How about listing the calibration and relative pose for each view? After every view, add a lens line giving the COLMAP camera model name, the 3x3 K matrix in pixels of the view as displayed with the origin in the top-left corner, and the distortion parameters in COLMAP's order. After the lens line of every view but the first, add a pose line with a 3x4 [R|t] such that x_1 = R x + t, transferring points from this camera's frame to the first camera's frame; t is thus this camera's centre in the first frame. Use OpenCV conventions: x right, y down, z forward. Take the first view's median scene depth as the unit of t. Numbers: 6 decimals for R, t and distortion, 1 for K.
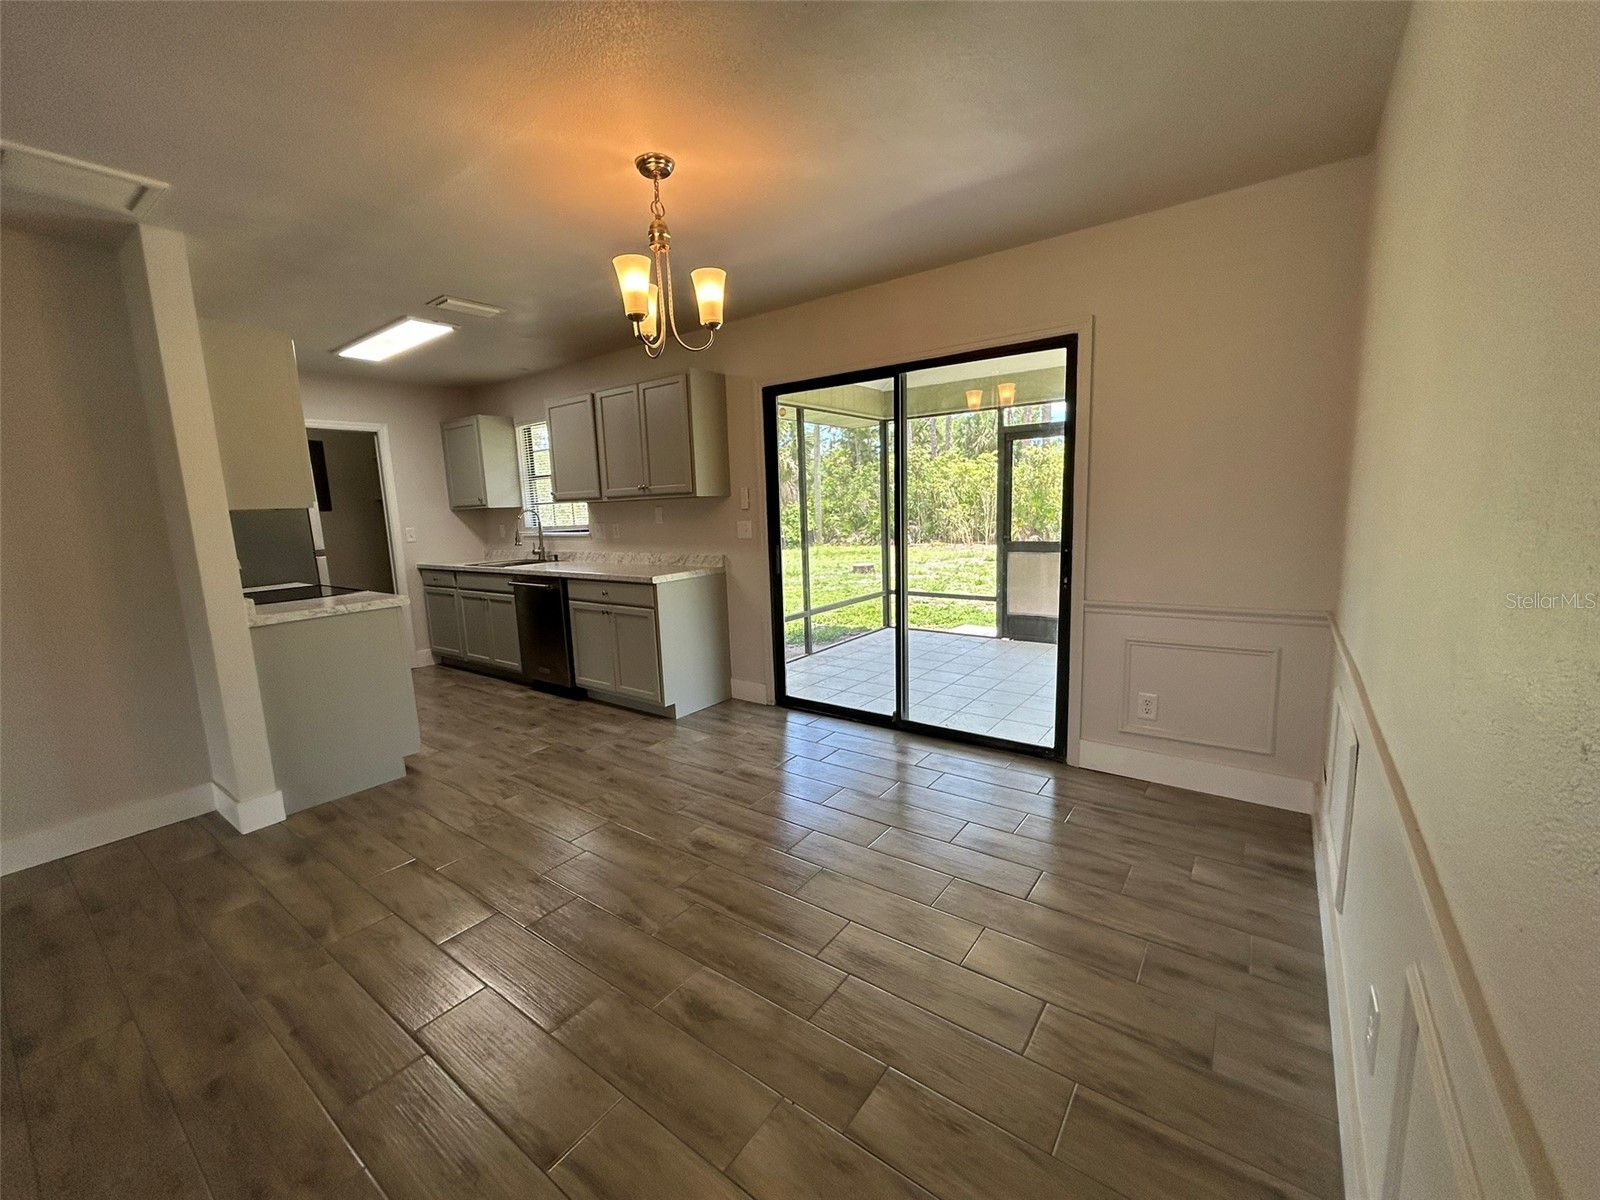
lens RADIAL K [[644.9, 0, 797.9], [0, 644.9, 597.7], [0, 0, 1]] dist [-0.001473, 0.000308]
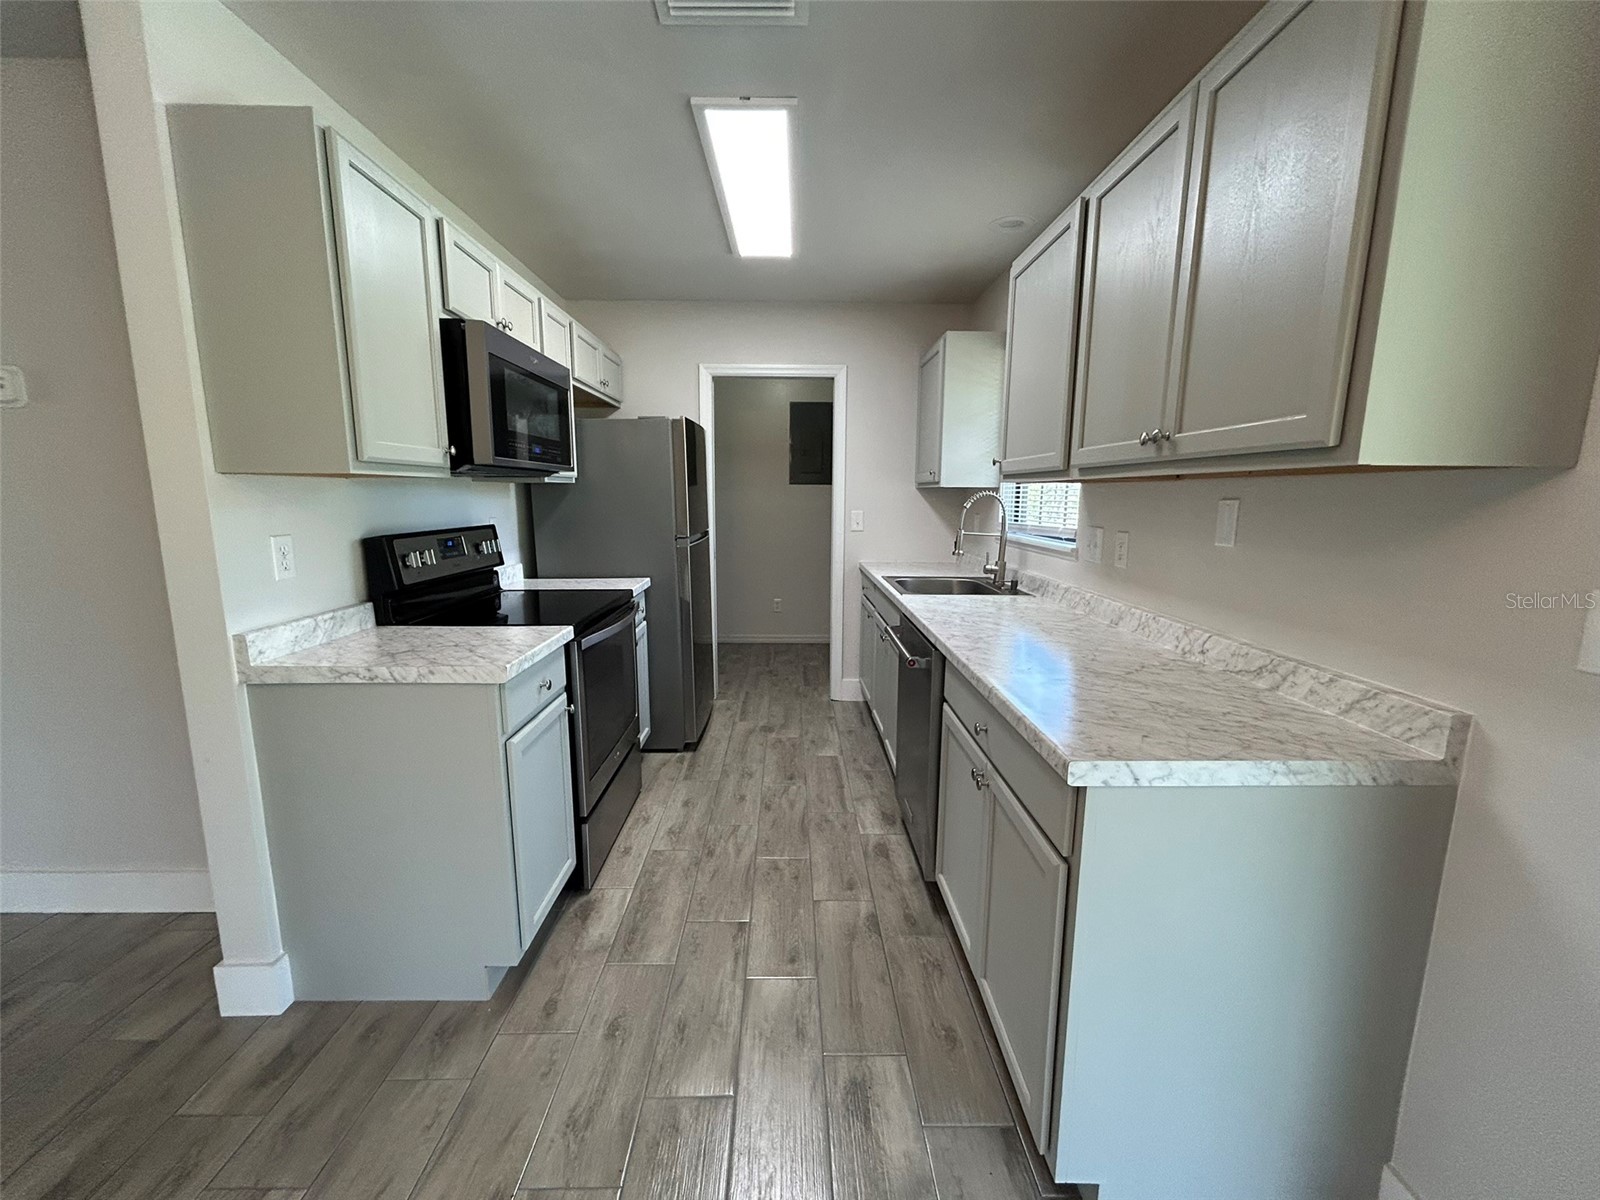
lens RADIAL K [[644.9, 0, 797.9], [0, 644.9, 597.7], [0, 0, 1]] dist [-0.001473, 0.000308]
pose [[0.604491, 0.166777, -0.778959, -0.079813], [-0.143373, 0.984649, 0.099554, -0.091153], [0.783604, 0.051502, 0.619122, 0.612914]]
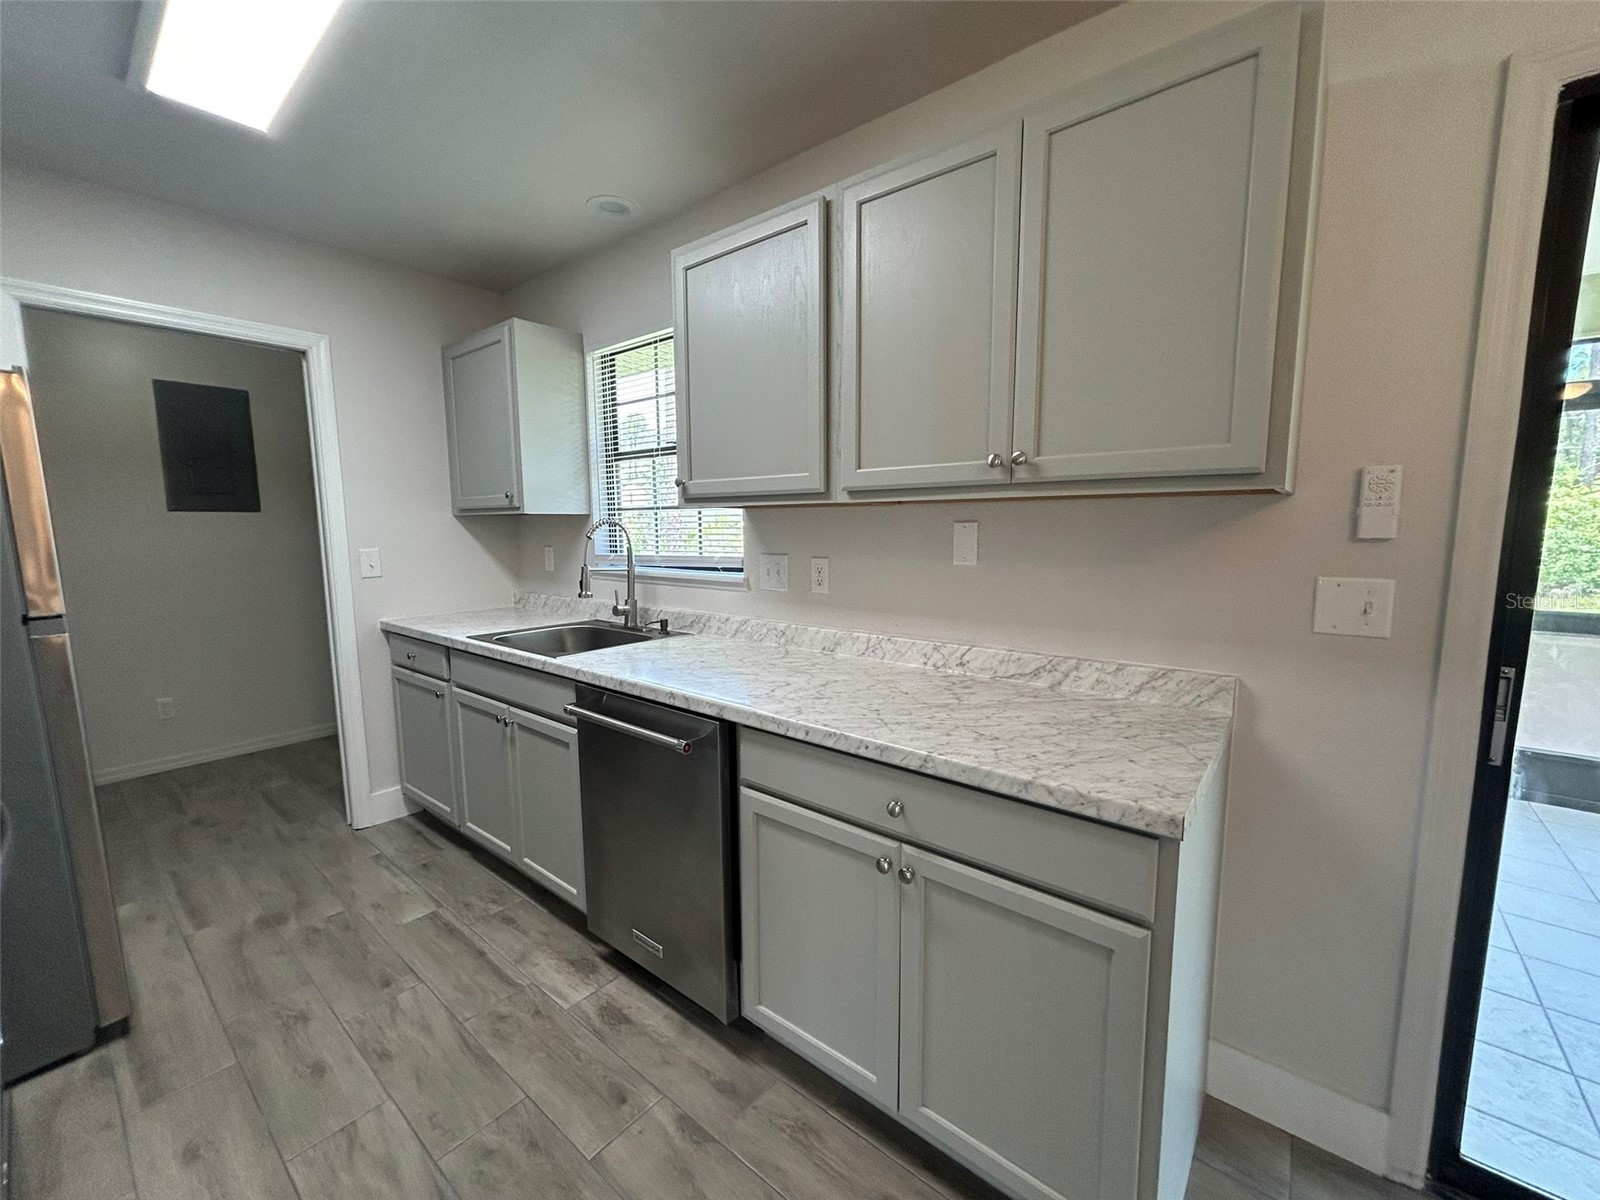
lens RADIAL K [[644.9, 0, 797.9], [0, 644.9, 597.7], [0, 0, 1]] dist [-0.001473, 0.000308]
pose [[0.998448, 0.034501, -0.043710, -0.298525], [-0.035672, 0.999018, -0.026286, -0.083960], [0.042760, 0.027805, 0.998698, 0.624125]]
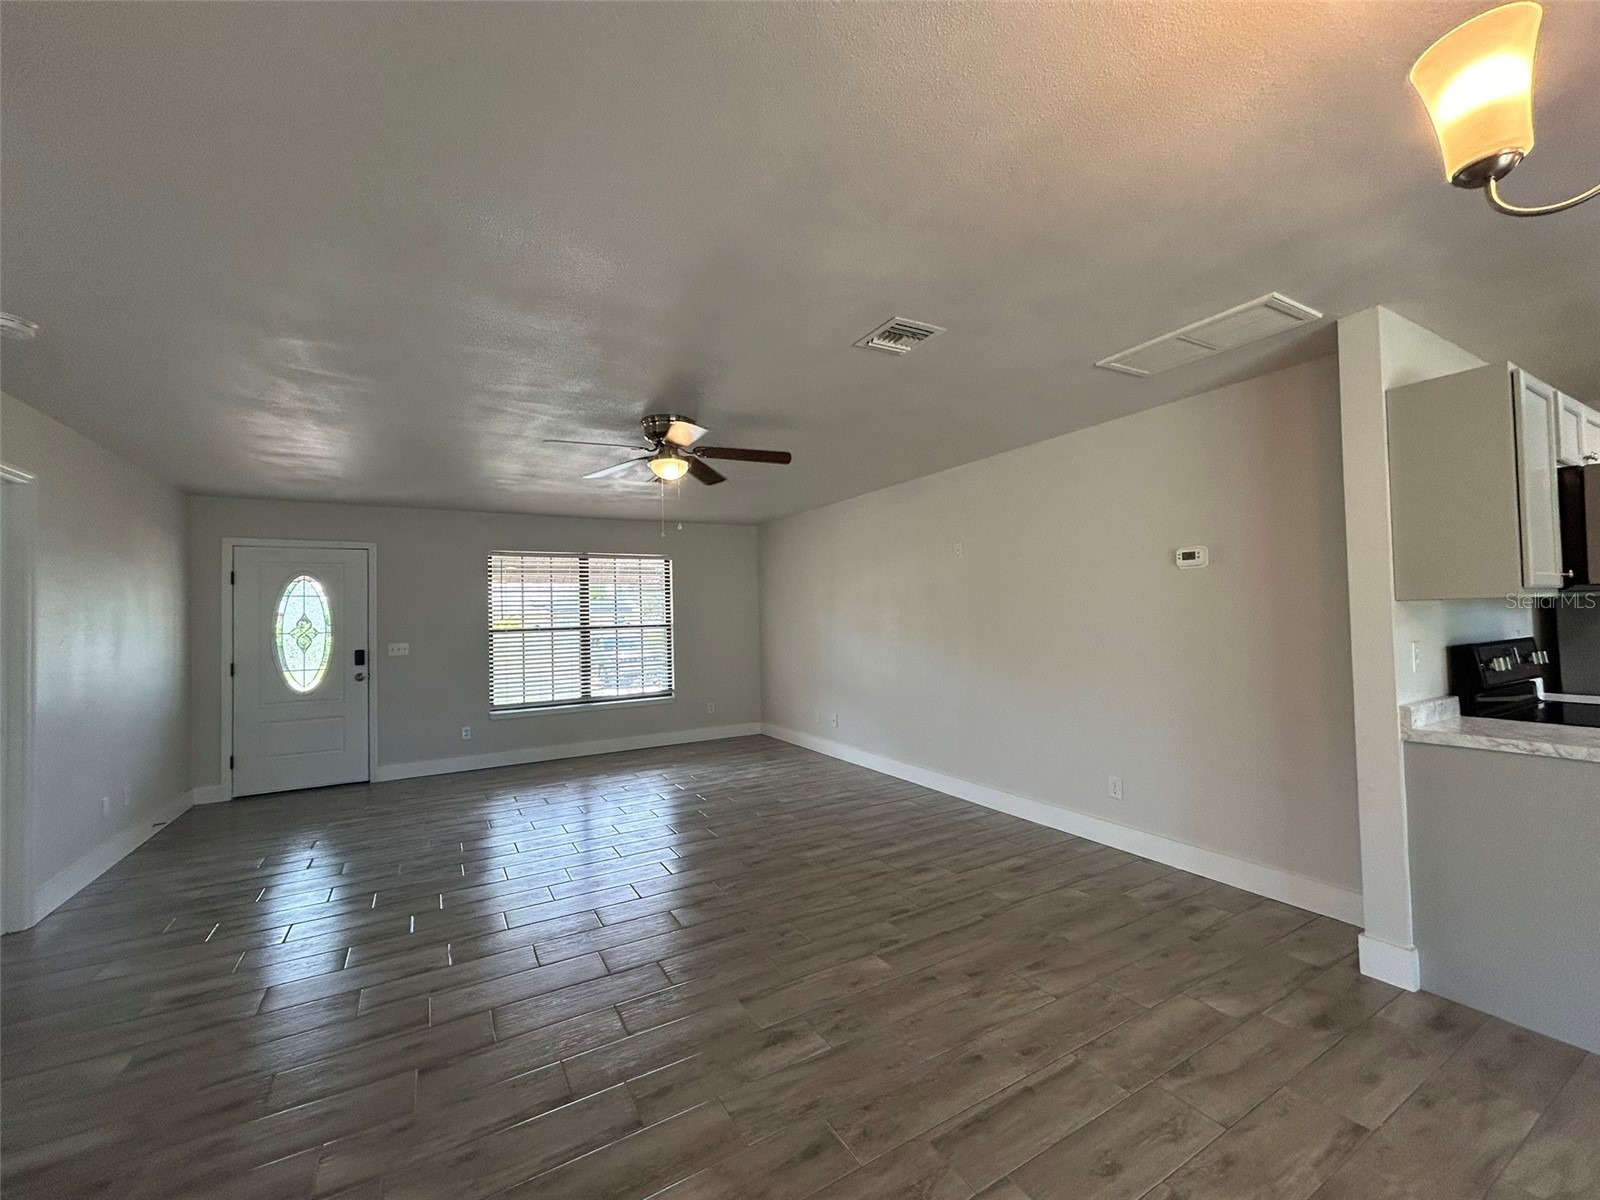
lens RADIAL K [[639.8, 0, 796.3], [0, 639.8, 597.8], [0, 0, 1]] dist [-0.000501, 0.000190]
pose [[-0.399903, 0.020626, -0.916325, 0.130038], [-0.094932, 0.993438, 0.063792, -0.068635], [0.911628, 0.112499, -0.395321, 0.352400]]
